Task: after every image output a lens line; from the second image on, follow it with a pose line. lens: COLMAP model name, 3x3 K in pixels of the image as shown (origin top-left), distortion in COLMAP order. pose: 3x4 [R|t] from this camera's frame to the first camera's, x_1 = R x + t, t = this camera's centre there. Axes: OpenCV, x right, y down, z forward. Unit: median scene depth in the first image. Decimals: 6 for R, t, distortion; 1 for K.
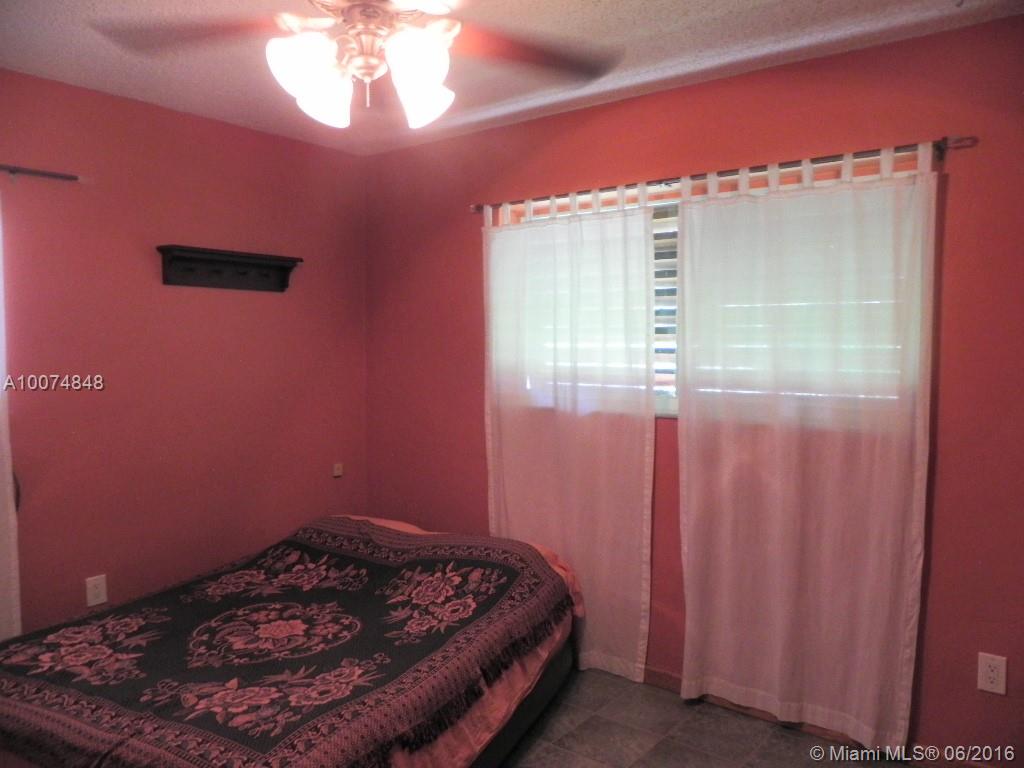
lens RADIAL K [[788.0, 0, 523.1], [0, 788.0, 387.7], [0, 0, 1]] dist [-0.004566, 0.000786]
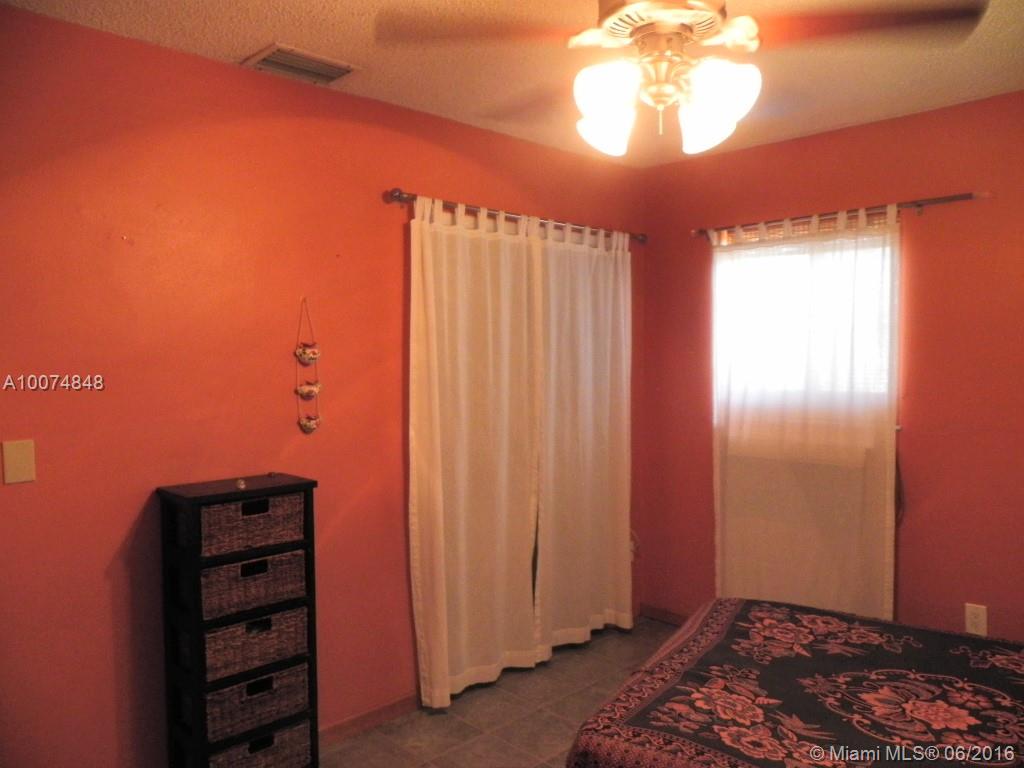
lens RADIAL K [[788.0, 0, 523.1], [0, 788.0, 387.7], [0, 0, 1]] dist [-0.004566, 0.000786]
pose [[-0.103099, 0.052483, -0.993286, 0.605126], [-0.058158, 0.996580, 0.058694, -0.065493], [0.992969, 0.063819, -0.099694, 0.700170]]
